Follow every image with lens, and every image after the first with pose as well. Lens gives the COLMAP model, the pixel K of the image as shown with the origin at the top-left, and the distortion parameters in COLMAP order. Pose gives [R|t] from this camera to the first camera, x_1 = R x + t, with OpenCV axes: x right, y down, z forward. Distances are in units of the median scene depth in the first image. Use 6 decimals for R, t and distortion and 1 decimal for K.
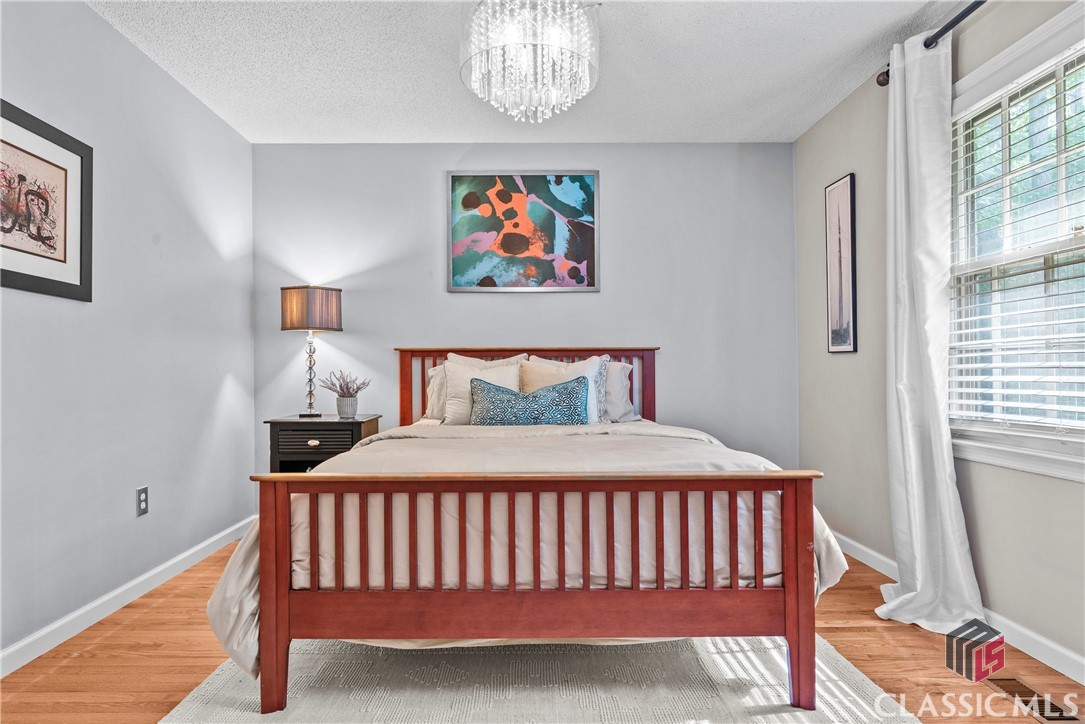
lens RADIAL K [[623.0, 0, 537.9], [0, 623.0, 361.2], [0, 0, 1]] dist [-0.010015, 0.003609]
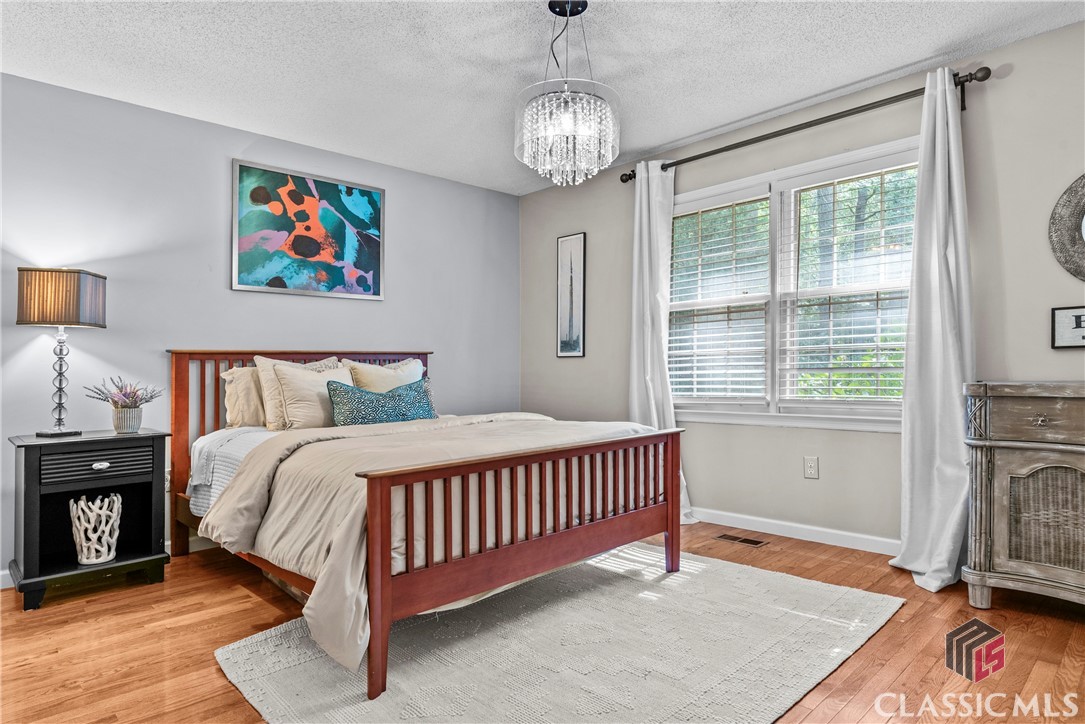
lens RADIAL K [[623.0, 0, 525.2], [0, 623.0, 374.1], [0, 0, 1]] dist [-0.010015, 0.003609]
pose [[0.729920, -0.014405, 0.683381, -0.471787], [0.004836, 0.999862, 0.015911, 0.001558], [-0.683515, -0.008309, 0.729889, 0.030635]]
